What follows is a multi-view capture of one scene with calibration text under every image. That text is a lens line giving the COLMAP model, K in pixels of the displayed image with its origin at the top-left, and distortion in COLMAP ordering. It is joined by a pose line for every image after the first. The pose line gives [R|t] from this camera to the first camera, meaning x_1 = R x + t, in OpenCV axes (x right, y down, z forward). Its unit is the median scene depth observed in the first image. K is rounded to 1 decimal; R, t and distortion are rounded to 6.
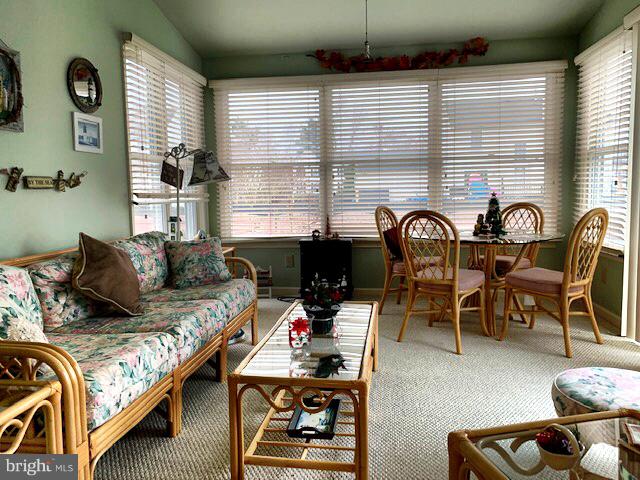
lens RADIAL K [[485.3, 0, 321.5], [0, 485.3, 237.6], [0, 0, 1]] dist [0.021245, -0.034667]
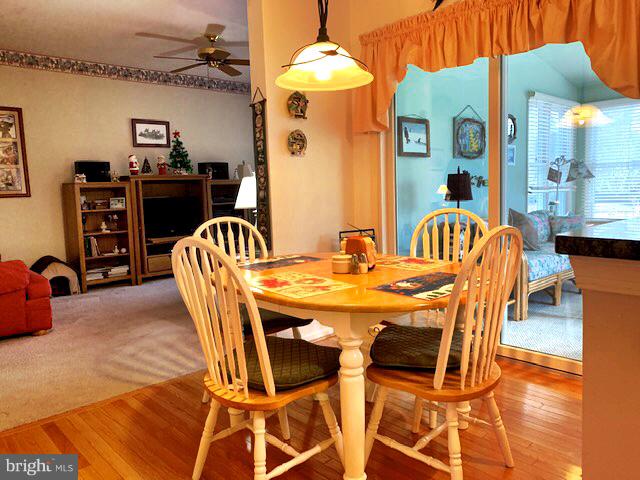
lens RADIAL K [[485.3, 0, 324.4], [0, 485.3, 242.9], [0, 0, 1]] dist [0.021245, -0.034667]
pose [[0.777776, 0.062996, -0.625376, 0.130115], [-0.042888, 0.997965, 0.047189, 0.053793], [0.627076, -0.009881, 0.778895, -0.770529]]
